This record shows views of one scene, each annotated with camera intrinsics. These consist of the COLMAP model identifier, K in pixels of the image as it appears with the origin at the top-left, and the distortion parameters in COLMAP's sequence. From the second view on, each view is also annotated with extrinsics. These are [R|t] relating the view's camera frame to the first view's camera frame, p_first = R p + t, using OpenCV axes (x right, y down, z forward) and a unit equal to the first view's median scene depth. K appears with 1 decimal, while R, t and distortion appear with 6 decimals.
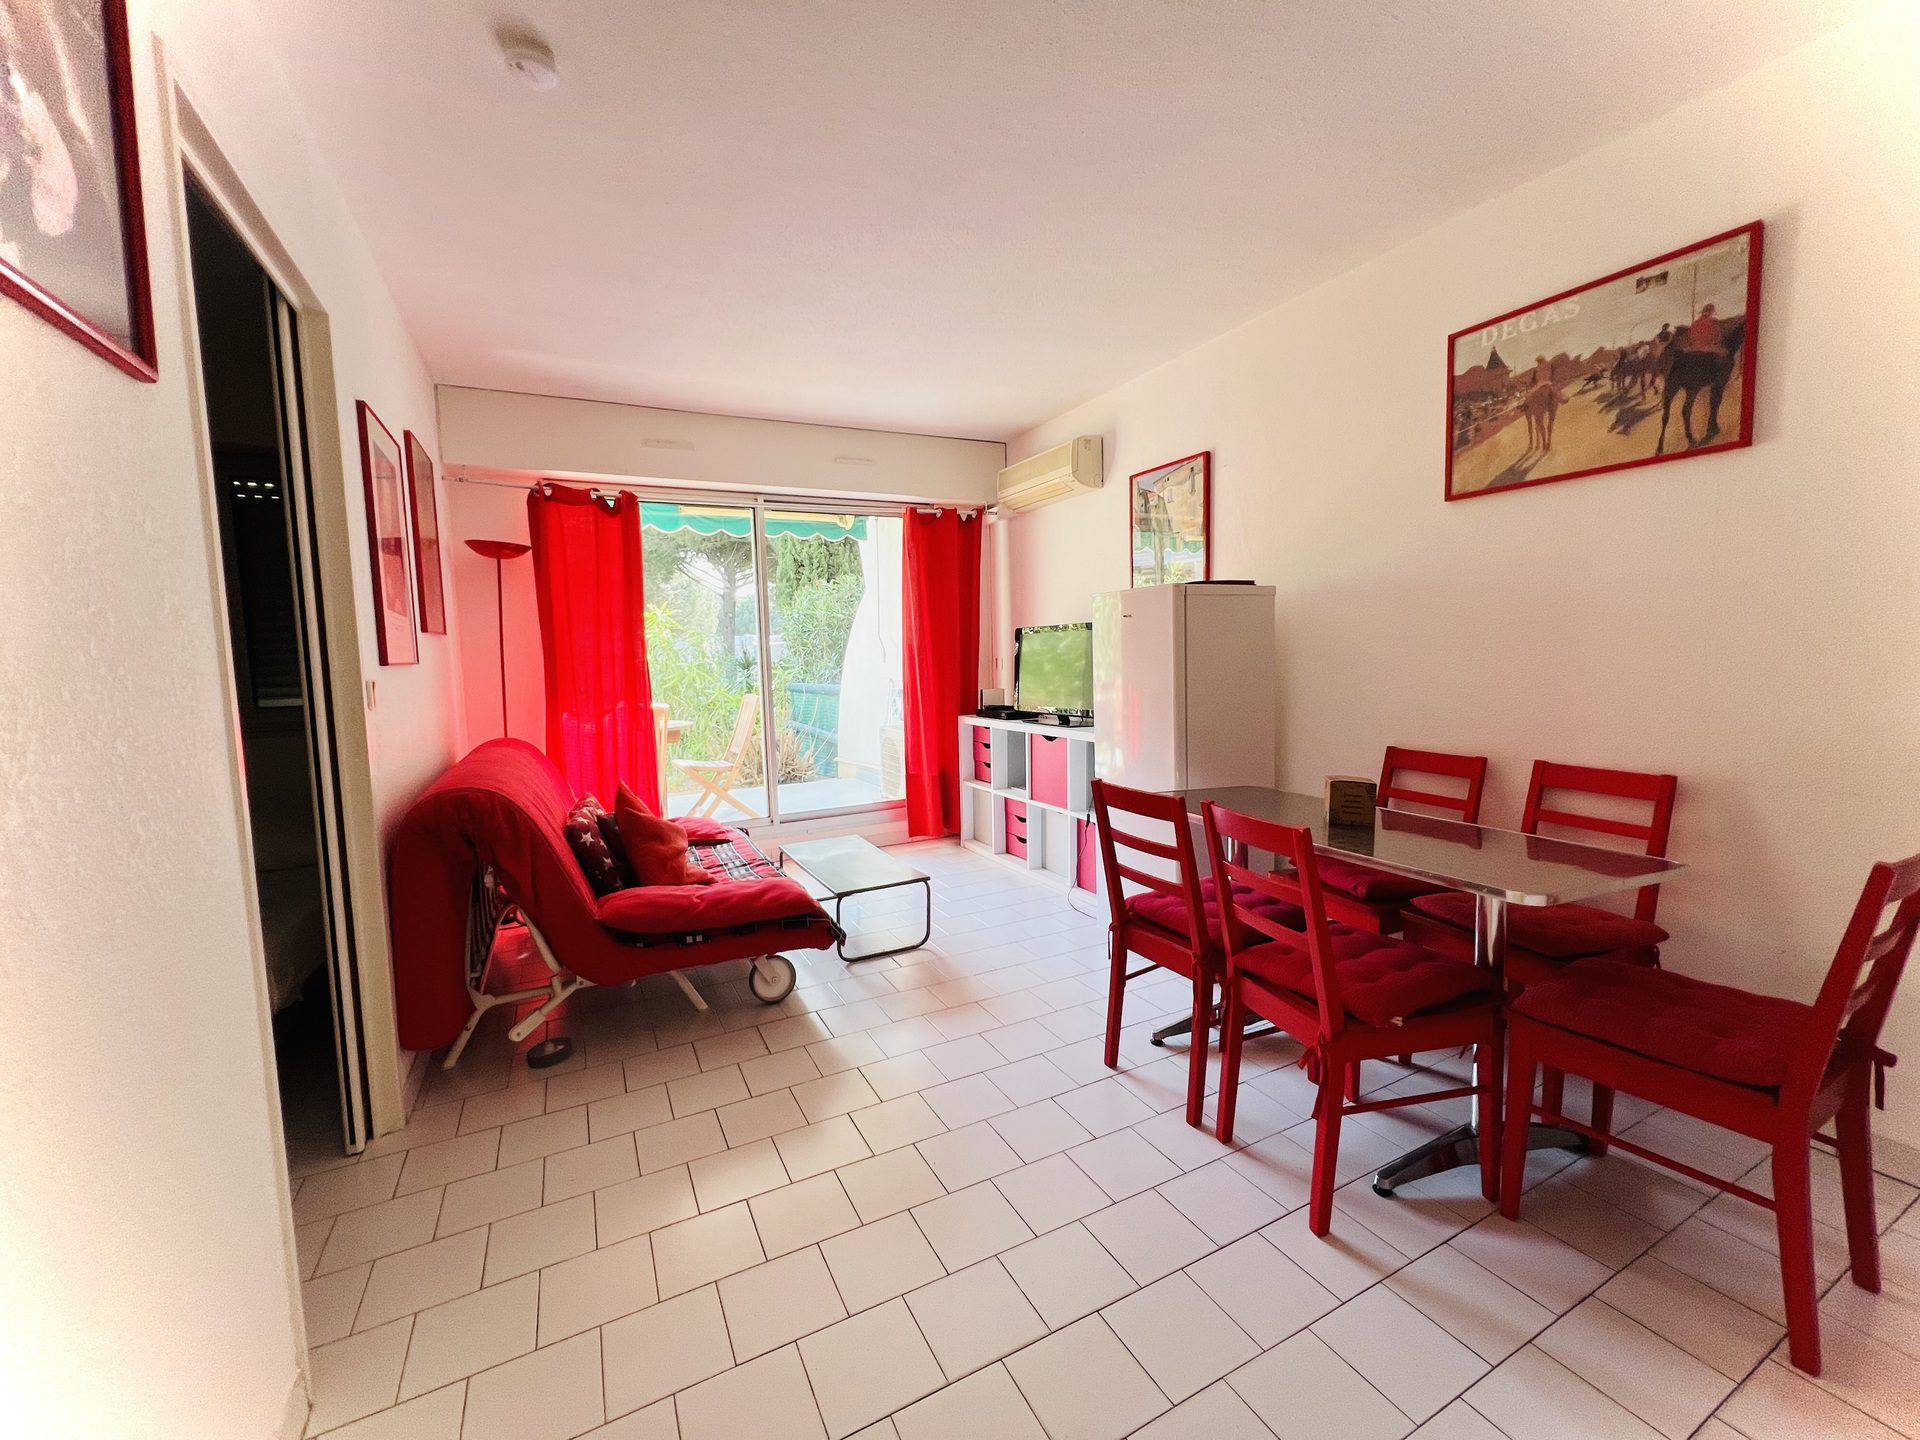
lens RADIAL K [[765.2, 0, 957.4], [0, 765.2, 714.9], [0, 0, 1]] dist [-0.001947, 0.000113]
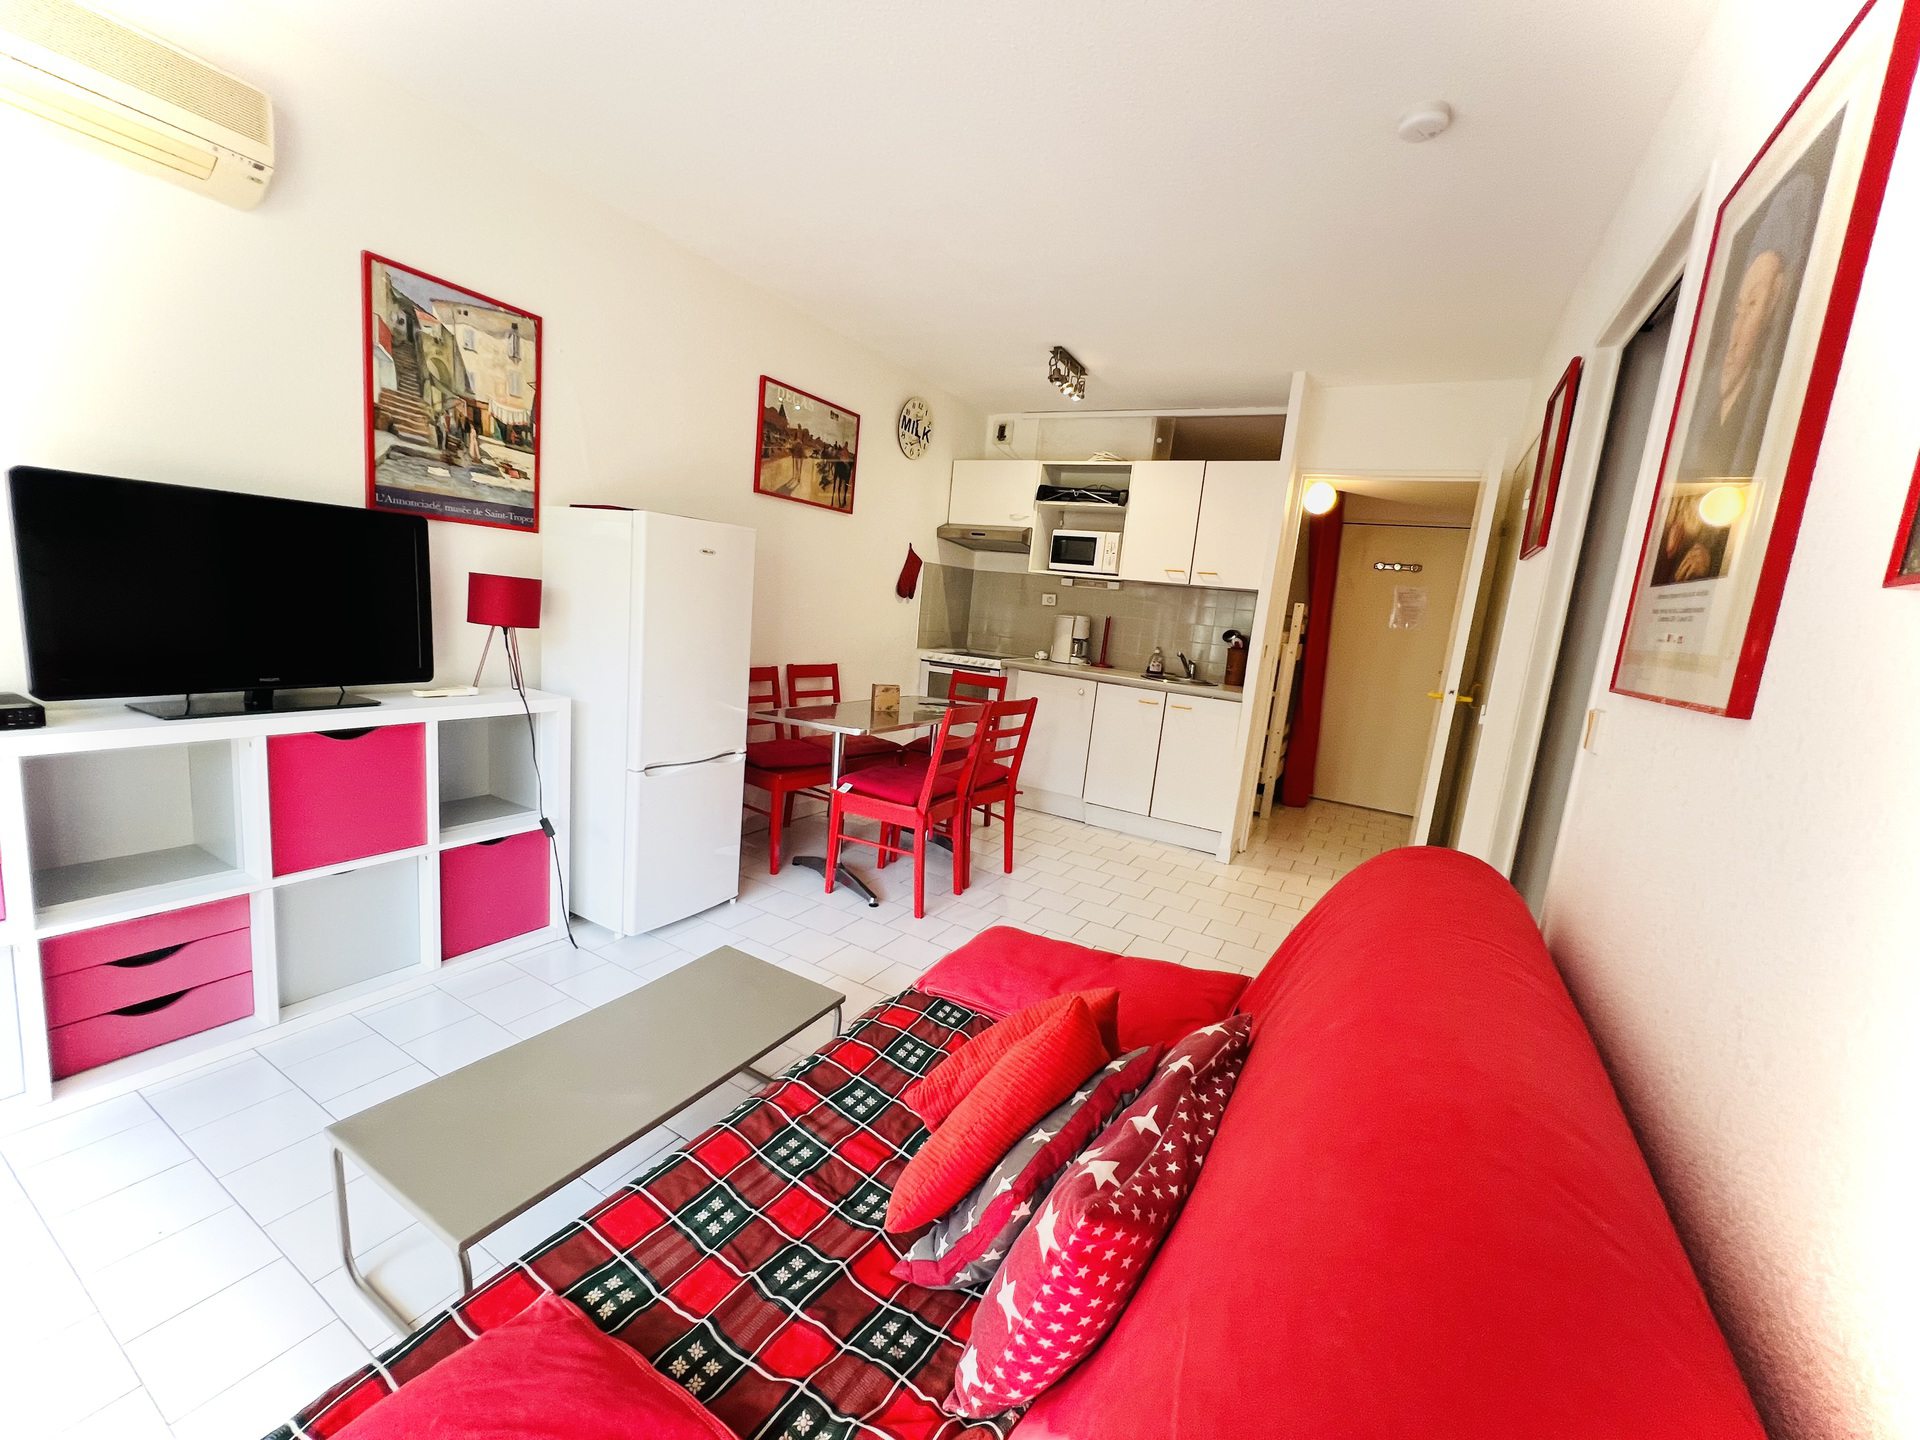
lens RADIAL K [[765.2, 0, 960.7], [0, 765.2, 720.4], [0, 0, 1]] dist [-0.001947, 0.000113]
pose [[-0.539805, -0.157746, 0.826878, -0.923381], [-0.015355, 0.983967, 0.177690, -0.131060], [-0.841650, 0.083221, -0.533573, 1.649956]]
